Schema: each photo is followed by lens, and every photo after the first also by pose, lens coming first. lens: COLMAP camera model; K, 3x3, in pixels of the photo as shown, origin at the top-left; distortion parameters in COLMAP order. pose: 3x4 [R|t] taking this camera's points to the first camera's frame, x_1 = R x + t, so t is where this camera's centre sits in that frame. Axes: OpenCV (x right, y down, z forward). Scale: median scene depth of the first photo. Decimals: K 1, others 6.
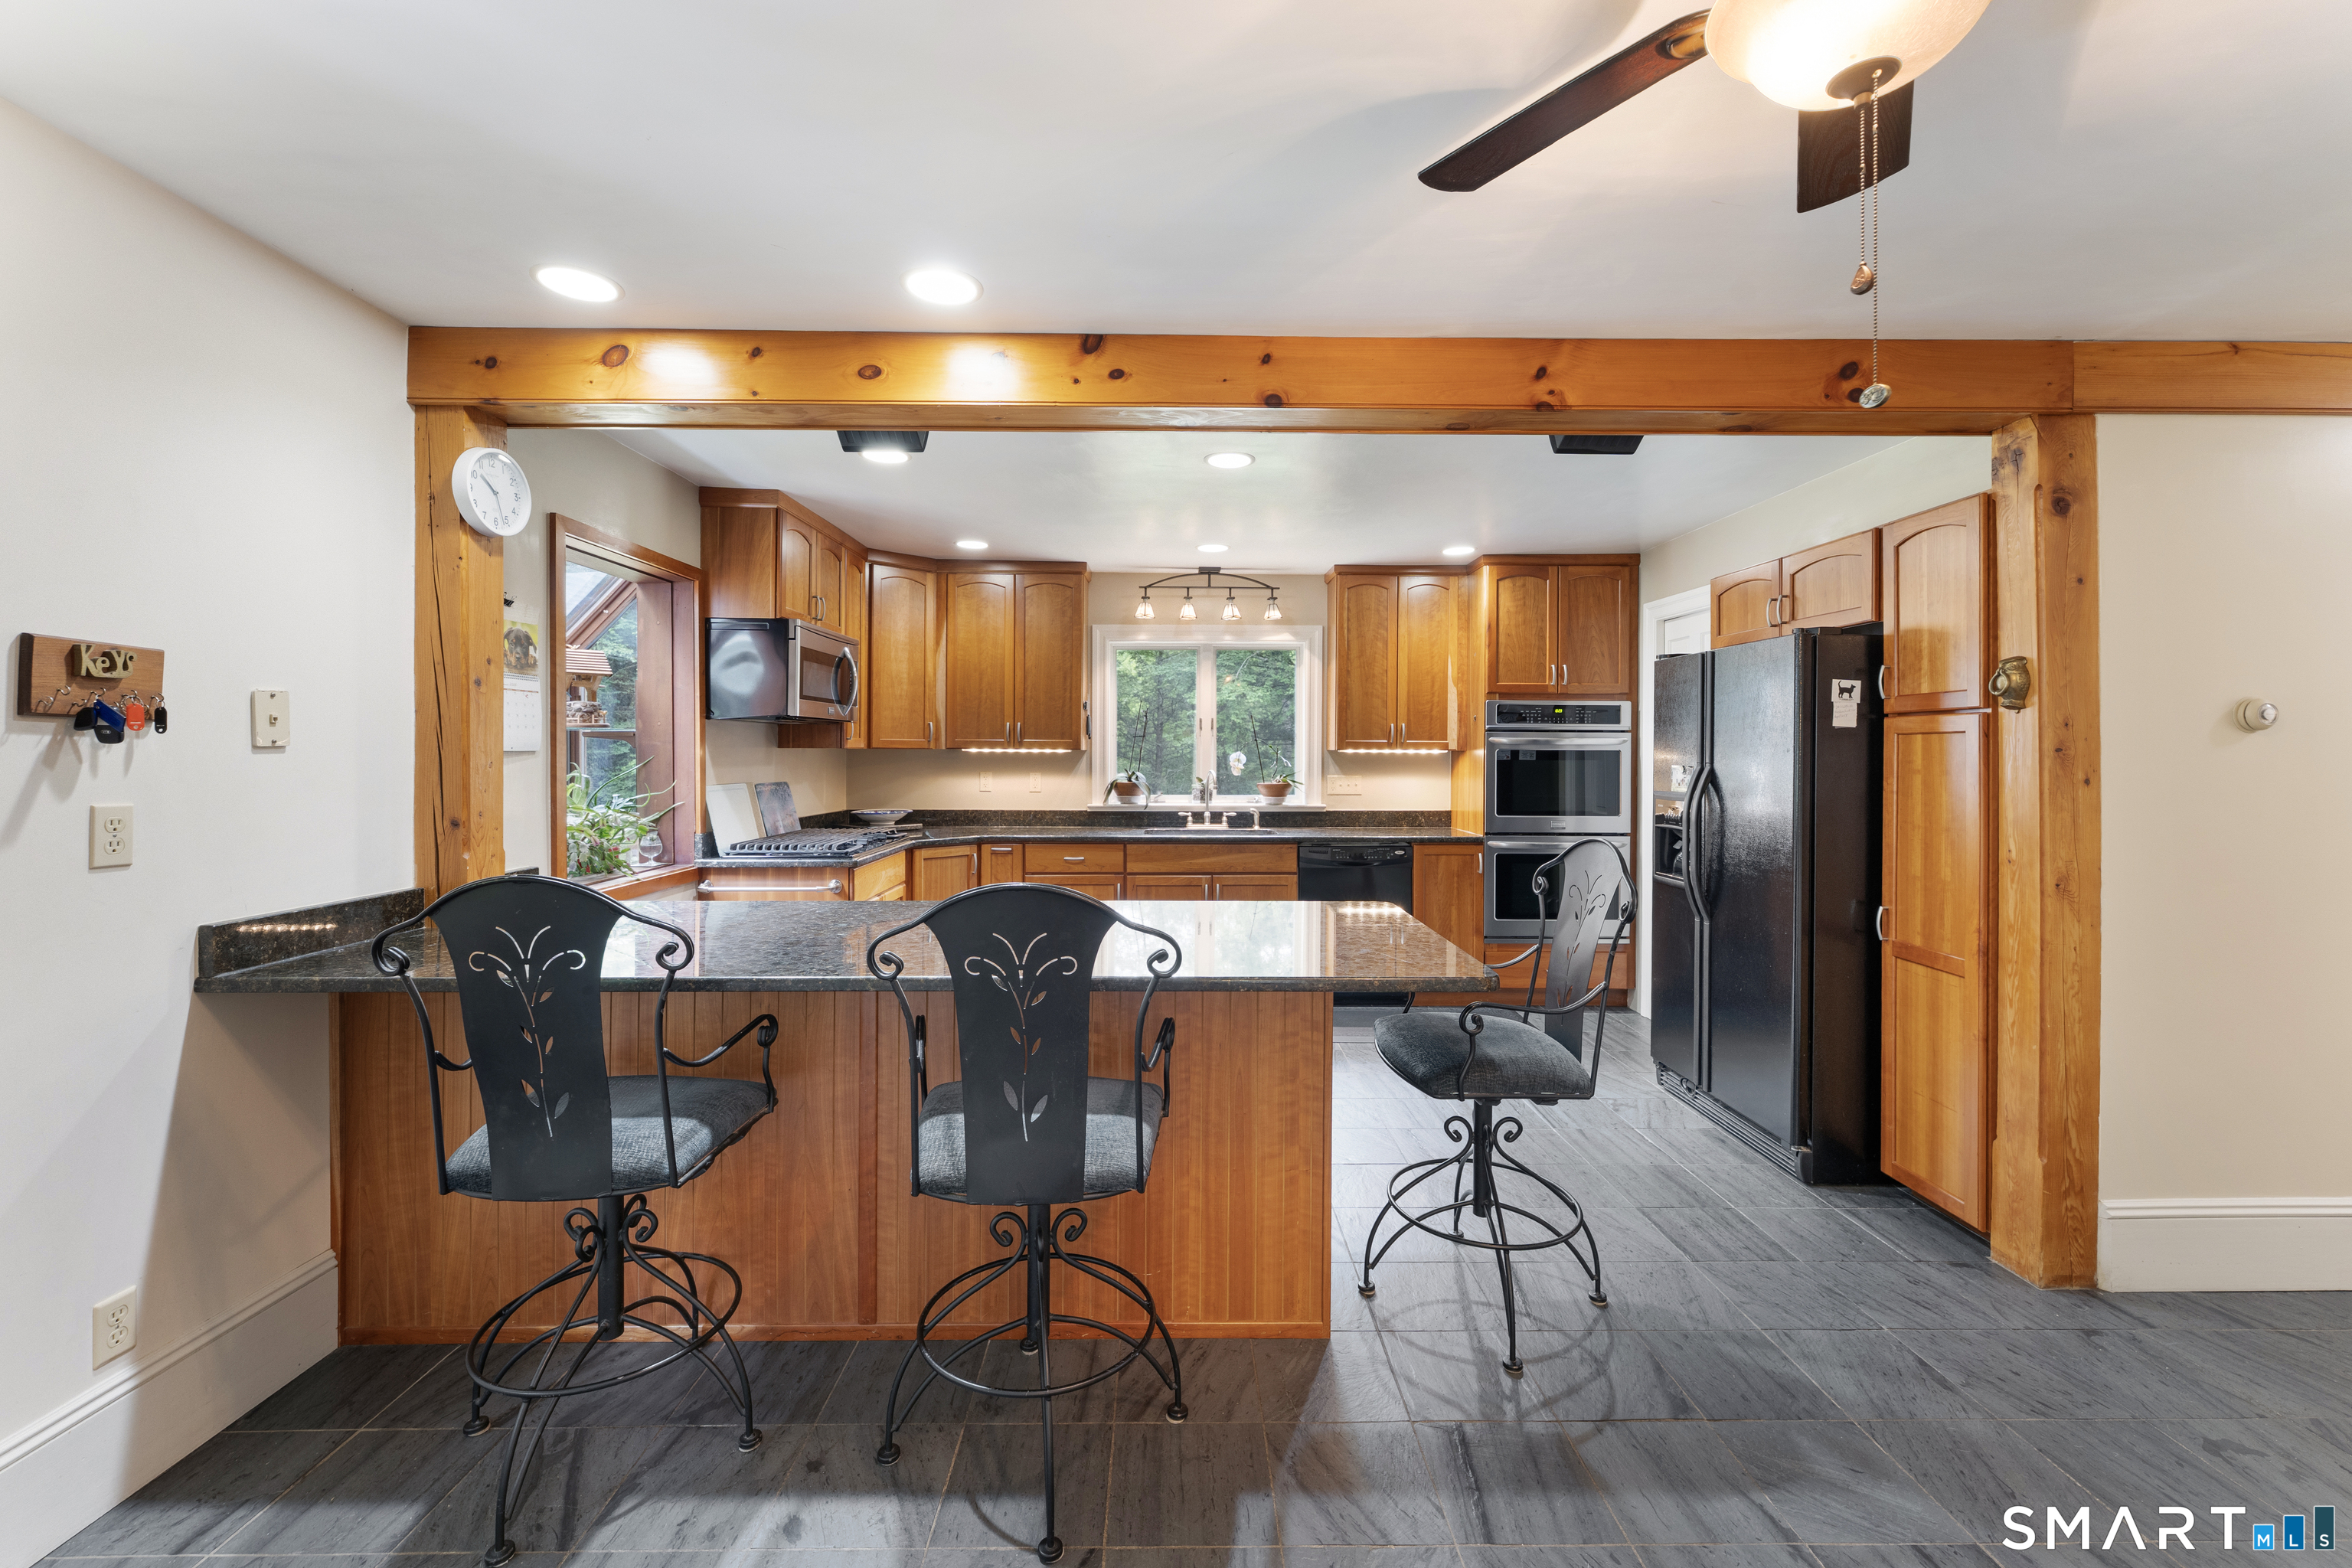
lens RADIAL K [[950.9, 0, 1178.6], [0, 950.9, 754.3], [0, 0, 1]] dist [-0.000373, -0.000063]
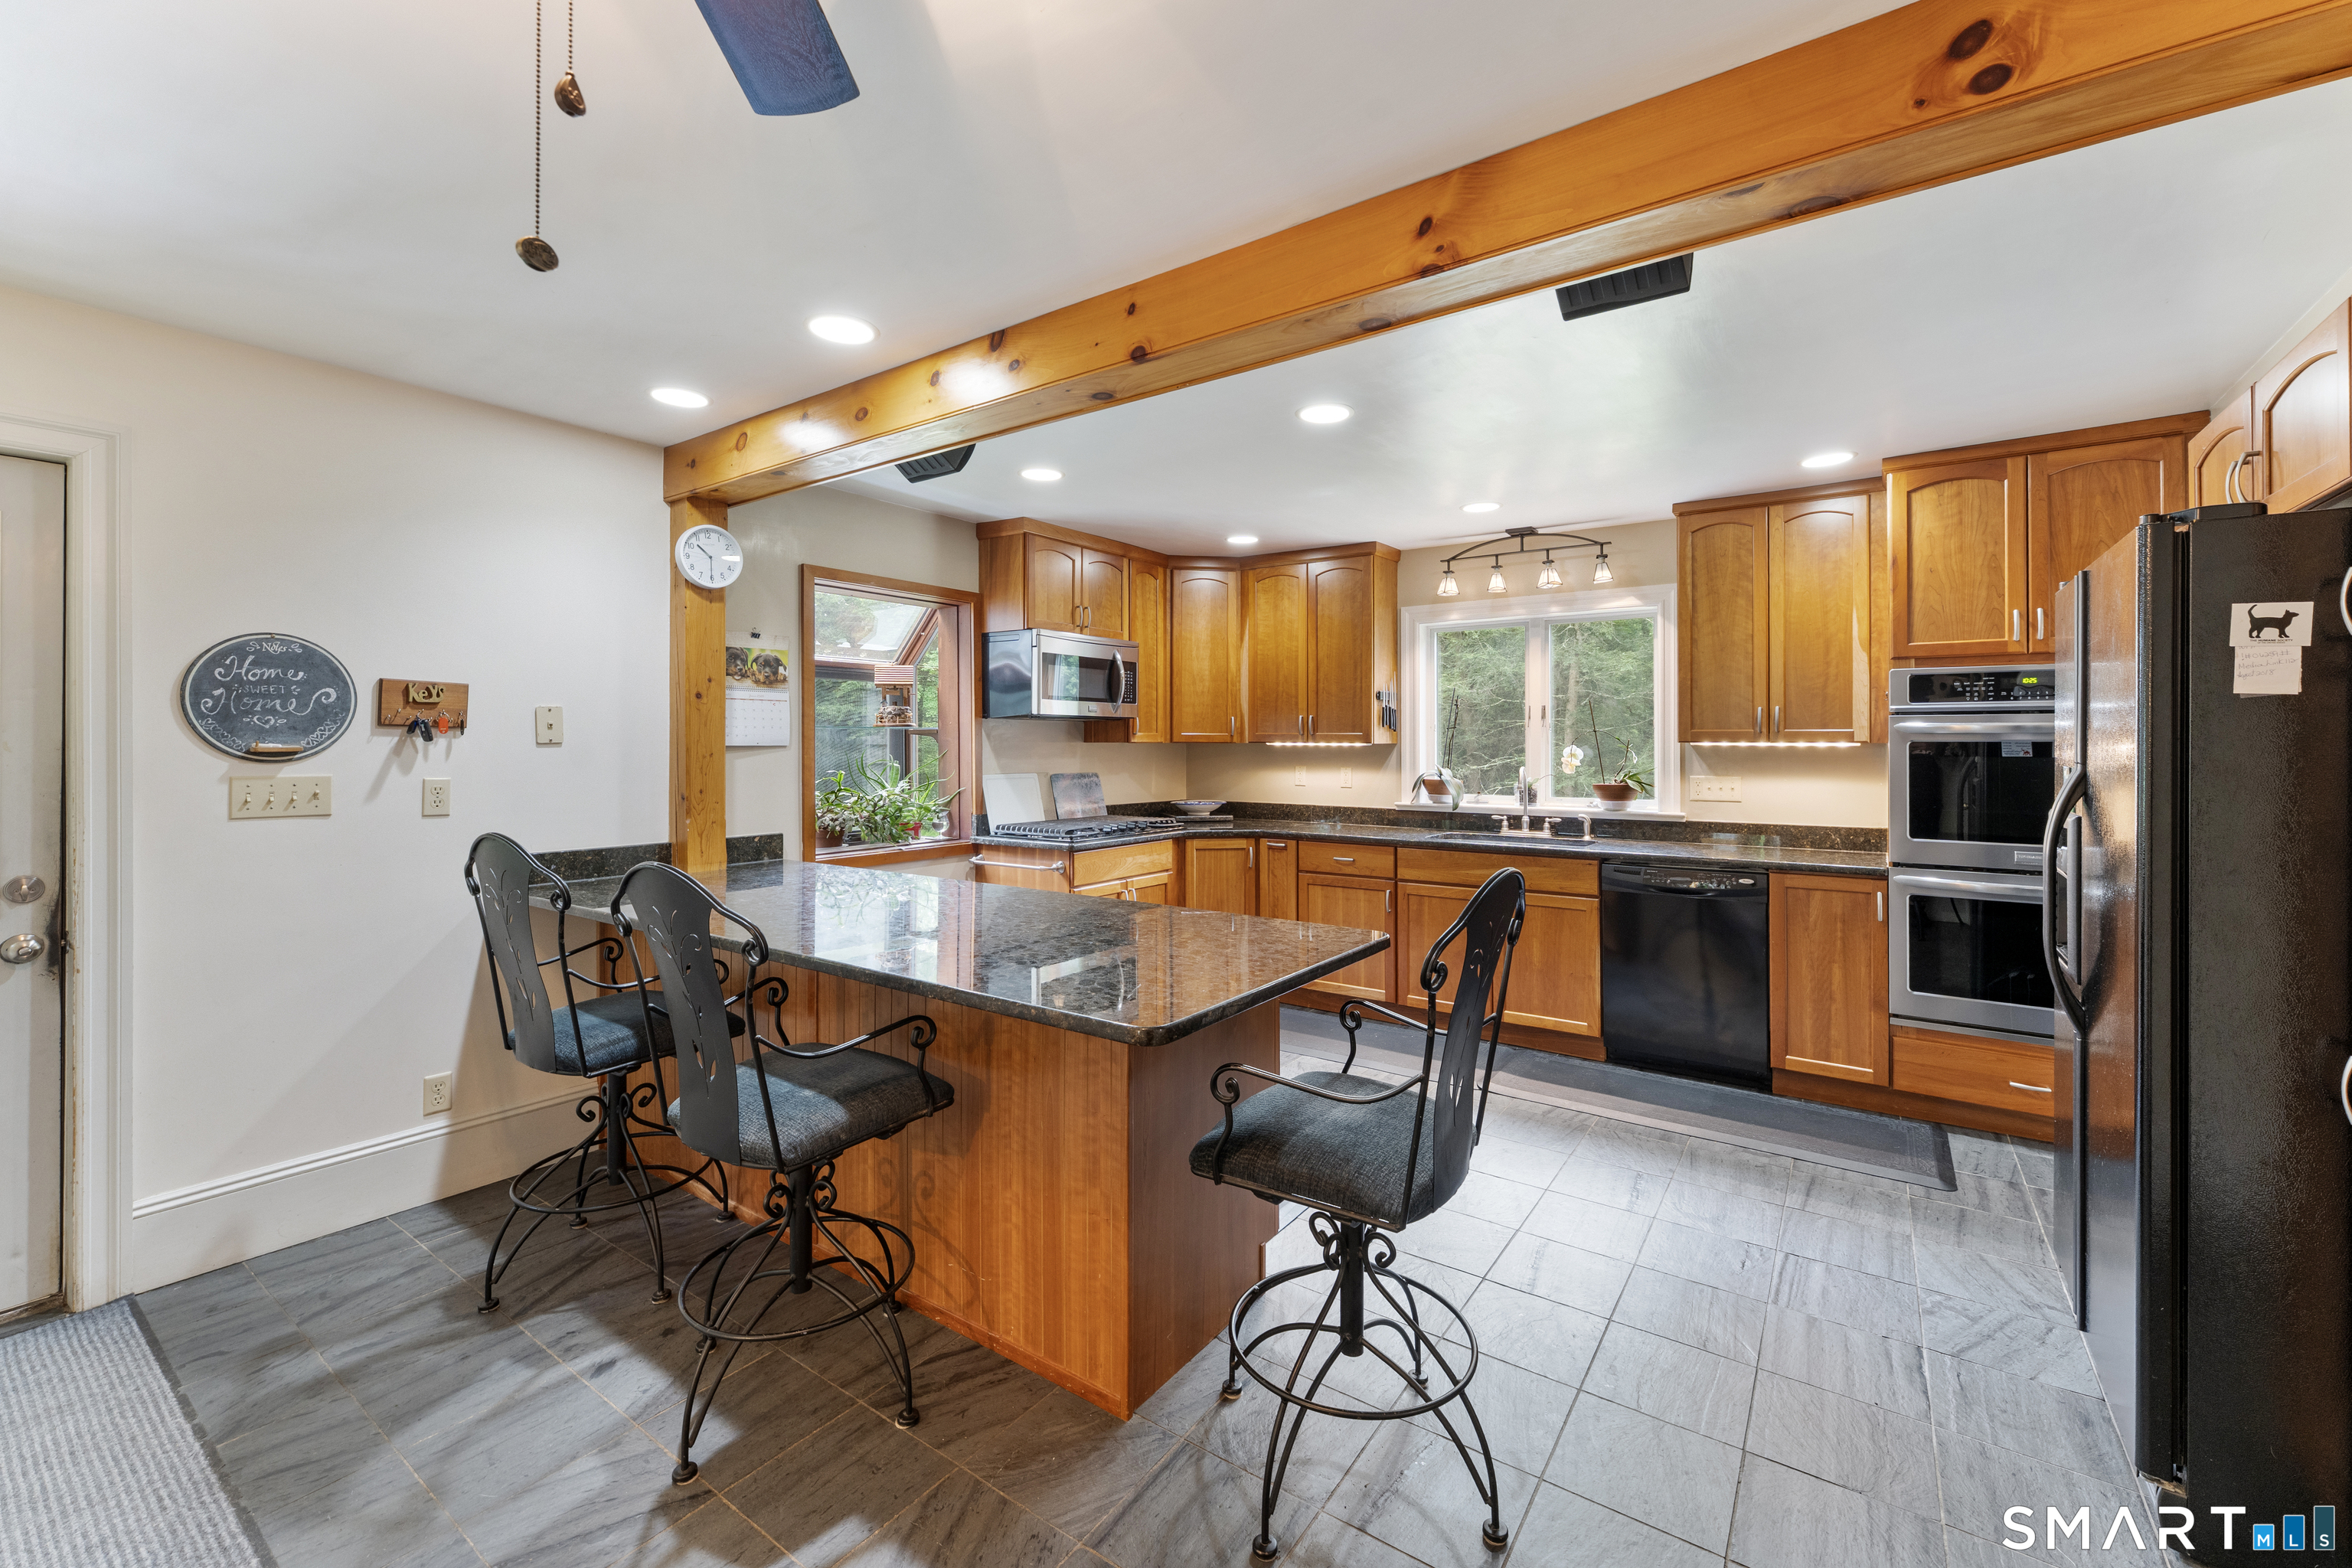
lens RADIAL K [[957.3, 0, 1183.1], [0, 957.3, 742.2], [0, 0, 1]] dist [-0.001087, 0.000026]
pose [[0.808978, -0.003795, -0.587826, 0.316121], [-0.000031, 0.999979, -0.006500, 0.000256], [0.587838, 0.005276, 0.808961, 0.141840]]
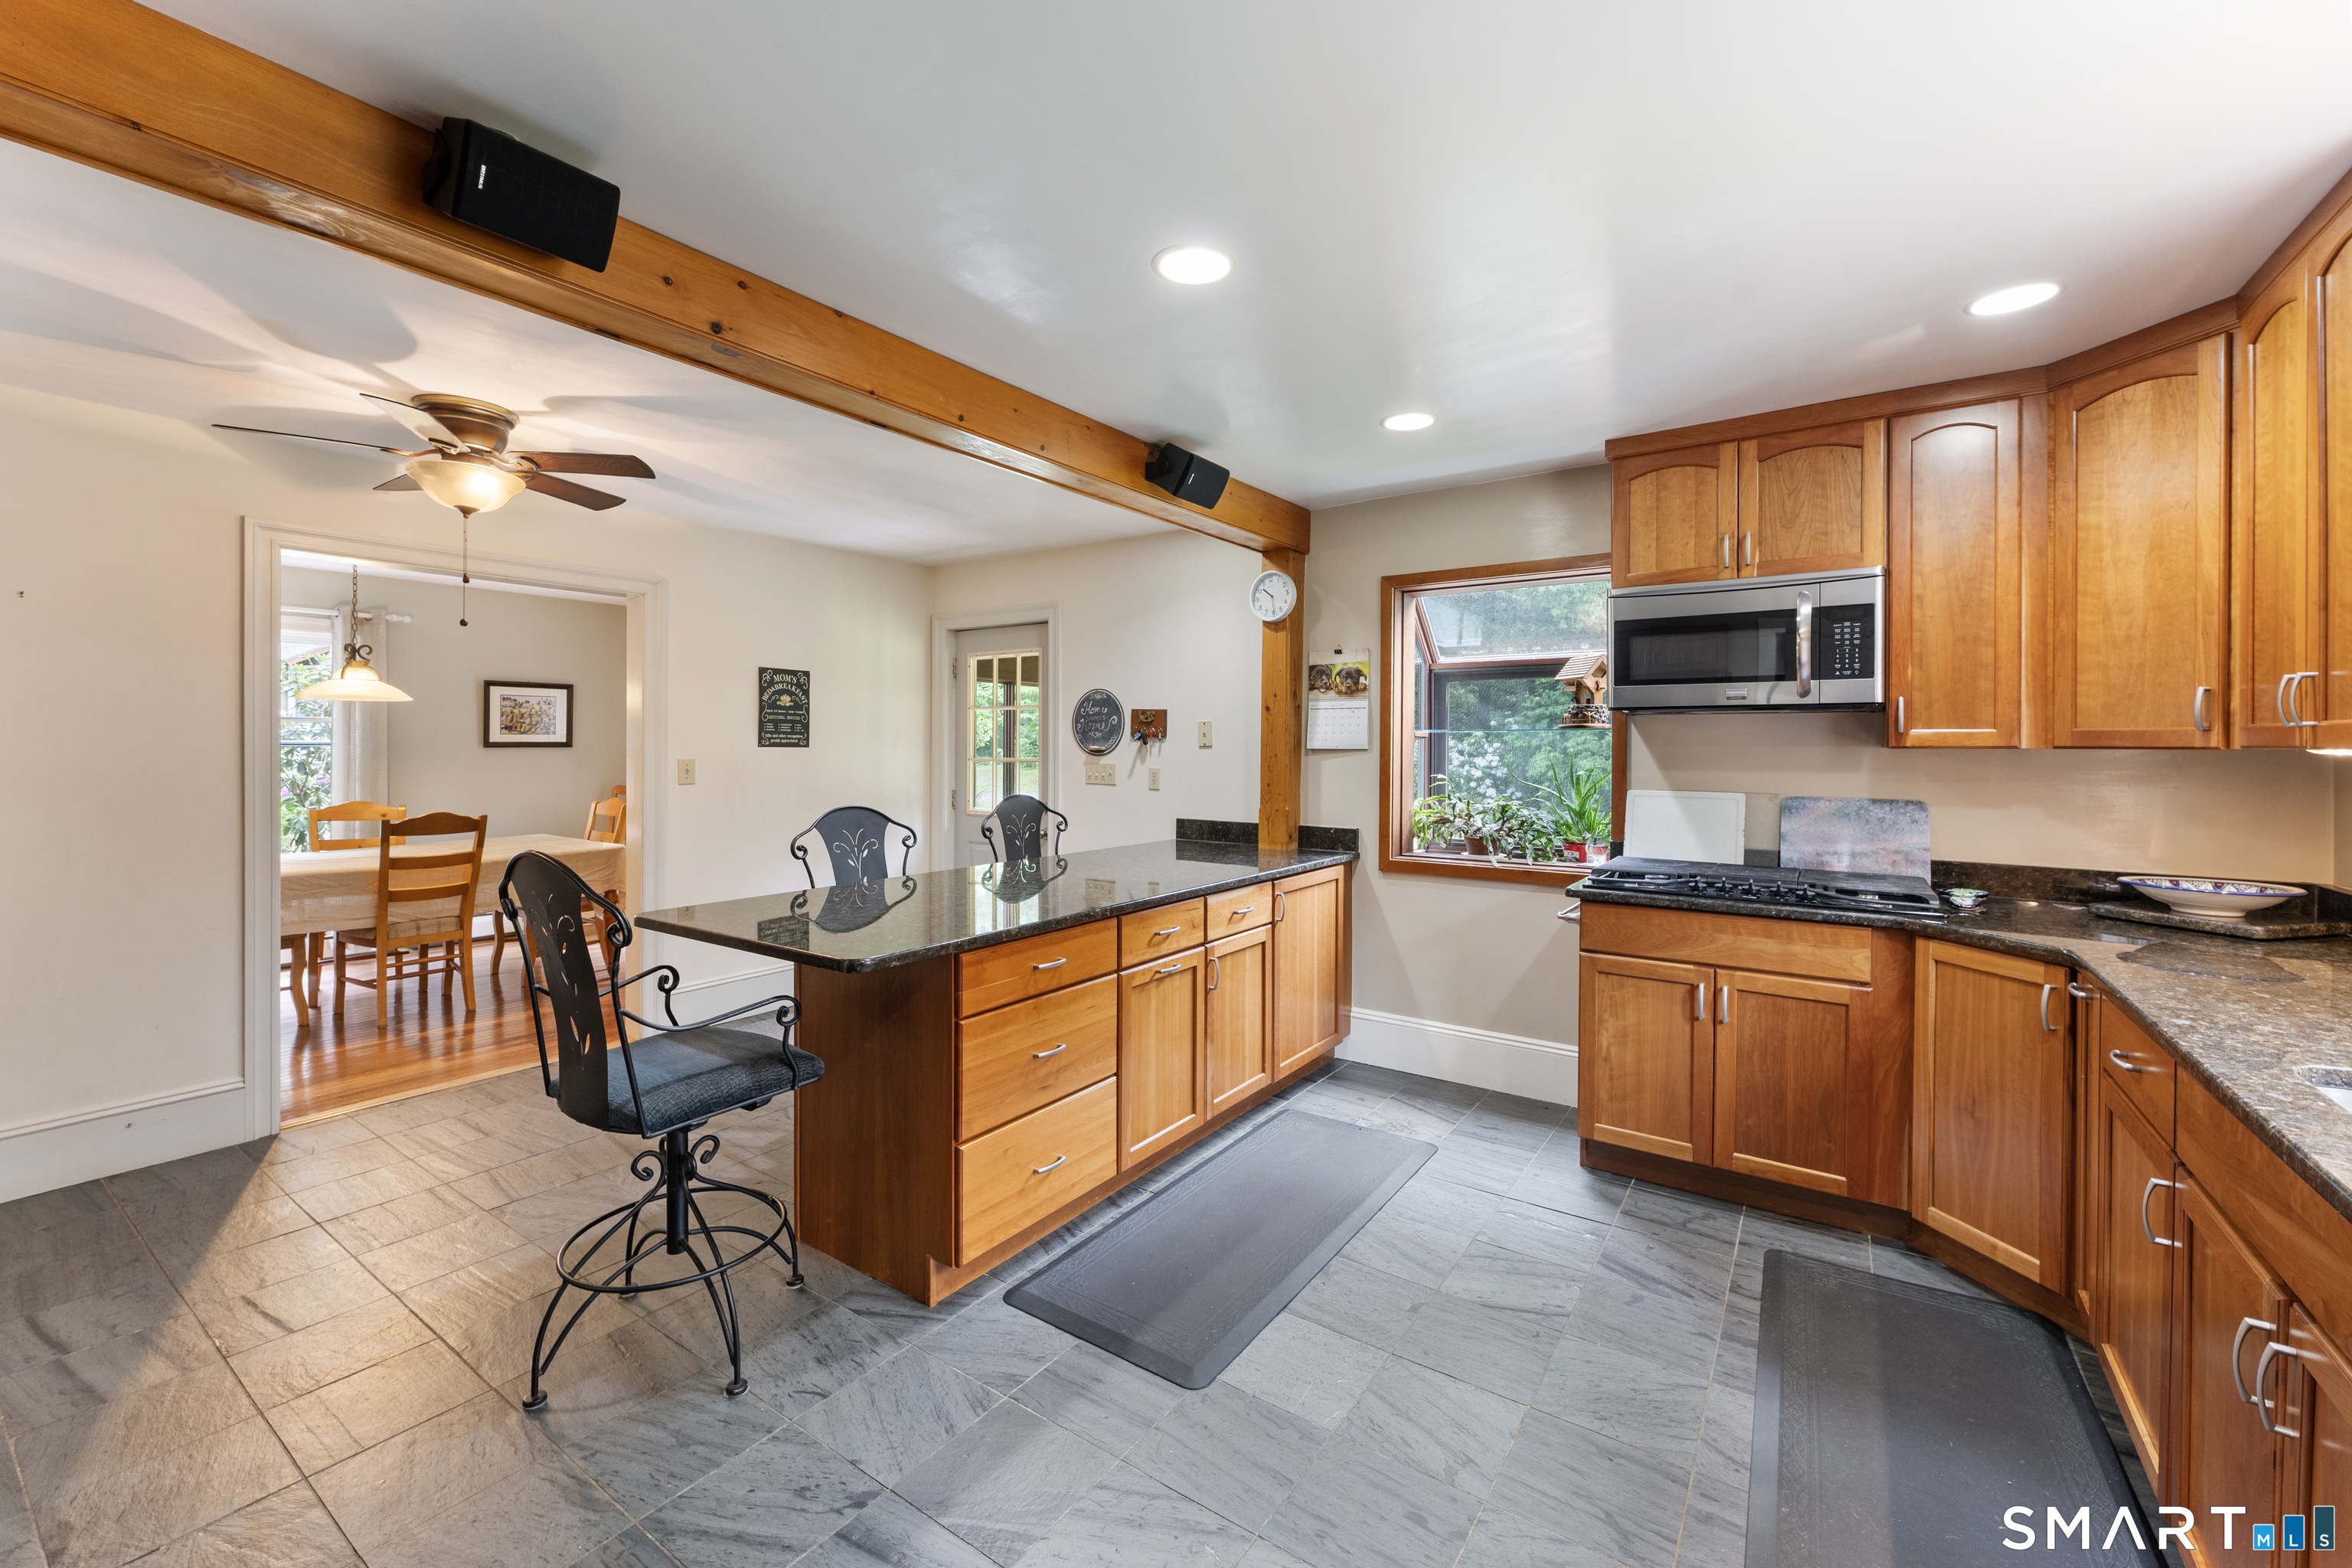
lens RADIAL K [[950.9, 0, 1178.6], [0, 950.9, 754.3], [0, 0, 1]] dist [-0.000373, -0.000063]
pose [[-0.581548, 0.001750, -0.813510, 0.373843], [-0.009177, 0.999920, 0.008711, -0.003211], [0.813460, 0.012531, -0.581486, 0.916597]]
